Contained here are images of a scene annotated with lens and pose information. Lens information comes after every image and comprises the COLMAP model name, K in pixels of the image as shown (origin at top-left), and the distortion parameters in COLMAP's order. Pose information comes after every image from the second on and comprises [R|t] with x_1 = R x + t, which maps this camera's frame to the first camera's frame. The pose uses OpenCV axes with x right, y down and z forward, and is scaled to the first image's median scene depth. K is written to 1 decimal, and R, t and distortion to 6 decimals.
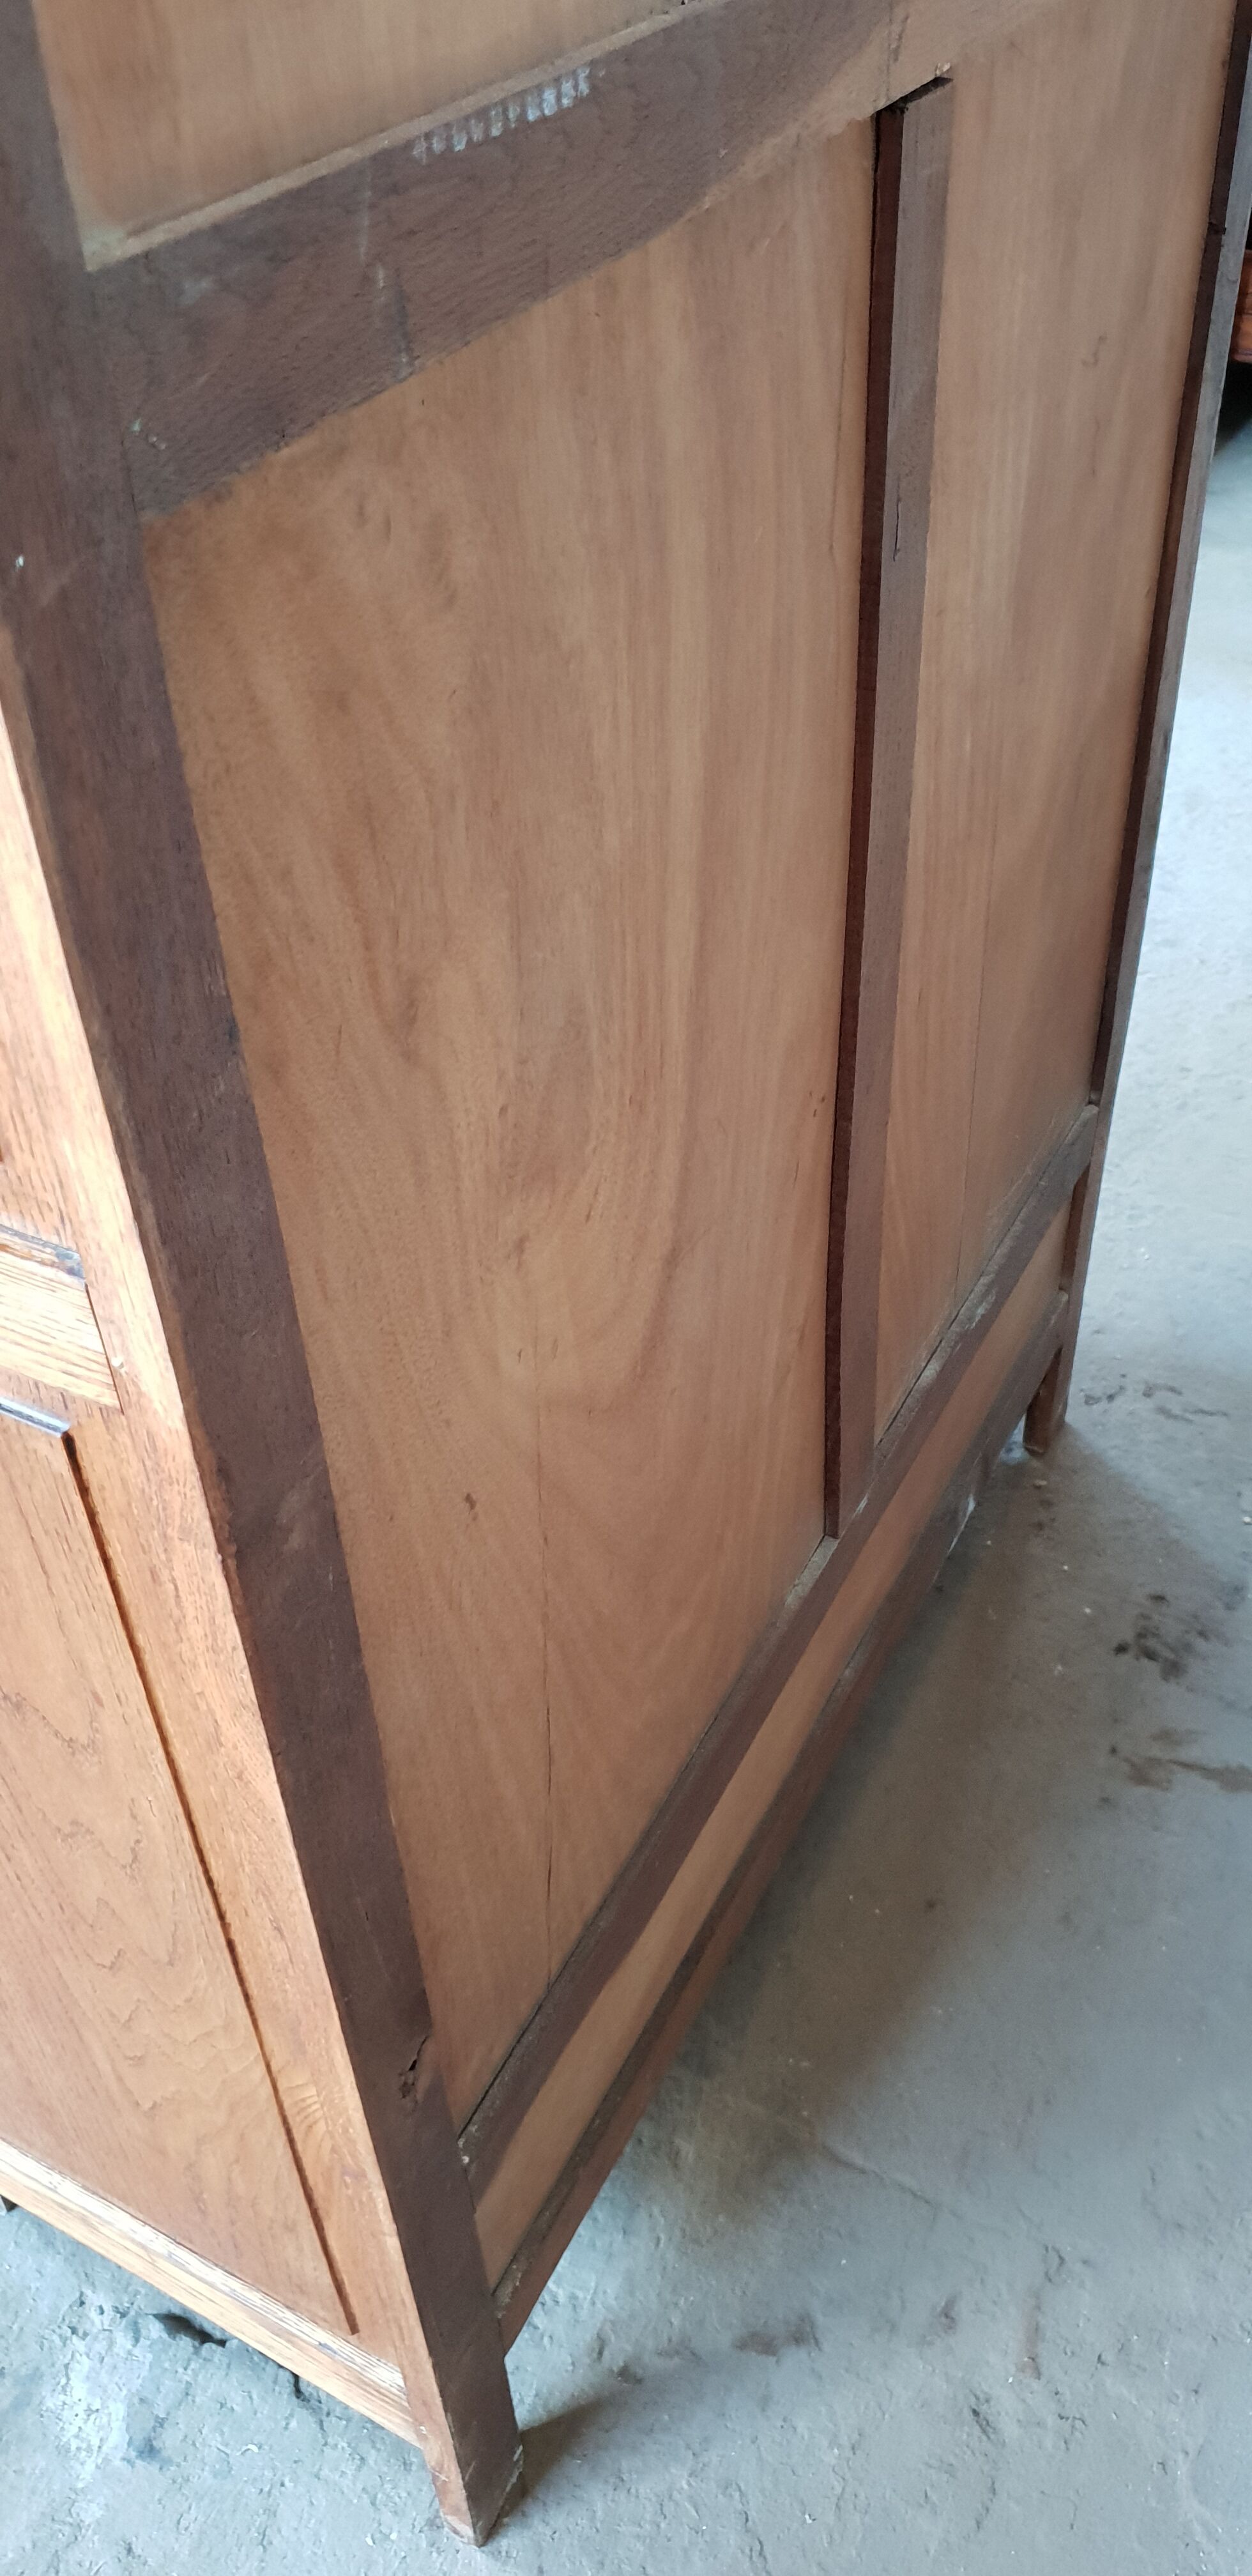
lens RADIAL K [[2016.1, 0, 630.3], [0, 2016.1, 1291.5], [0, 0, 1]] dist [0.023127, 0.000242]
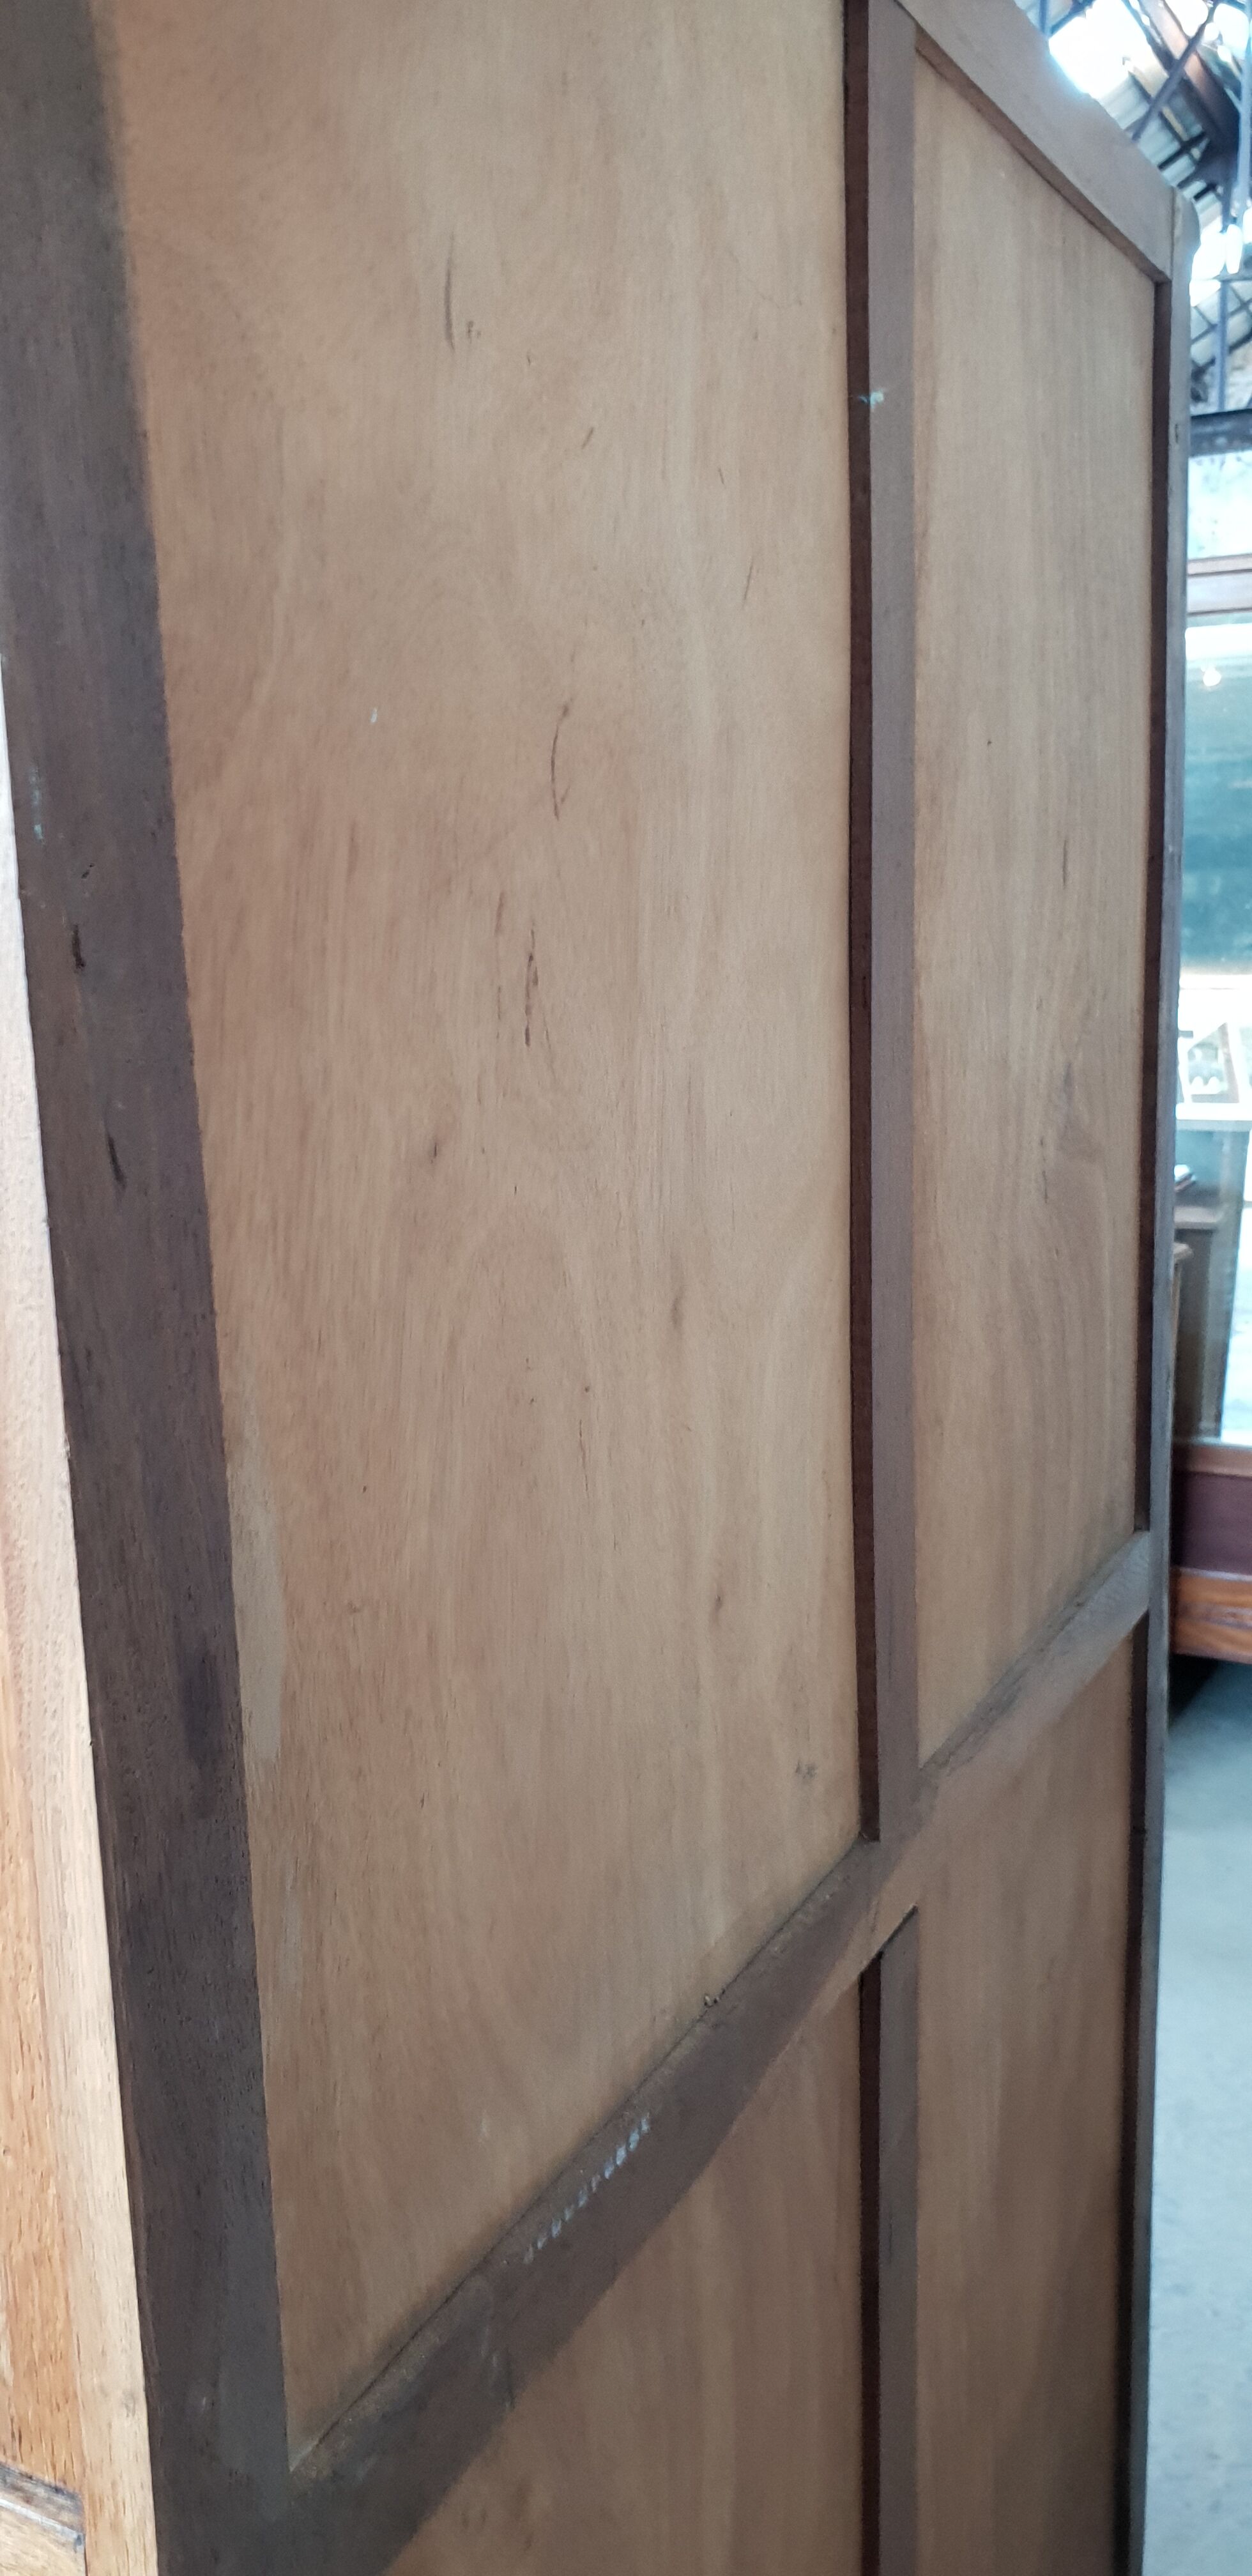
lens RADIAL K [[2016.1, 0, 622.9], [0, 2016.1, 1288.1], [0, 0, 1]] dist [0.023127, 0.000242]
pose [[0.999853, 0.016142, -0.005753, -0.023600], [-0.016895, 0.872401, -0.488499, -0.253727], [-0.002866, 0.488524, 0.872546, -0.265611]]
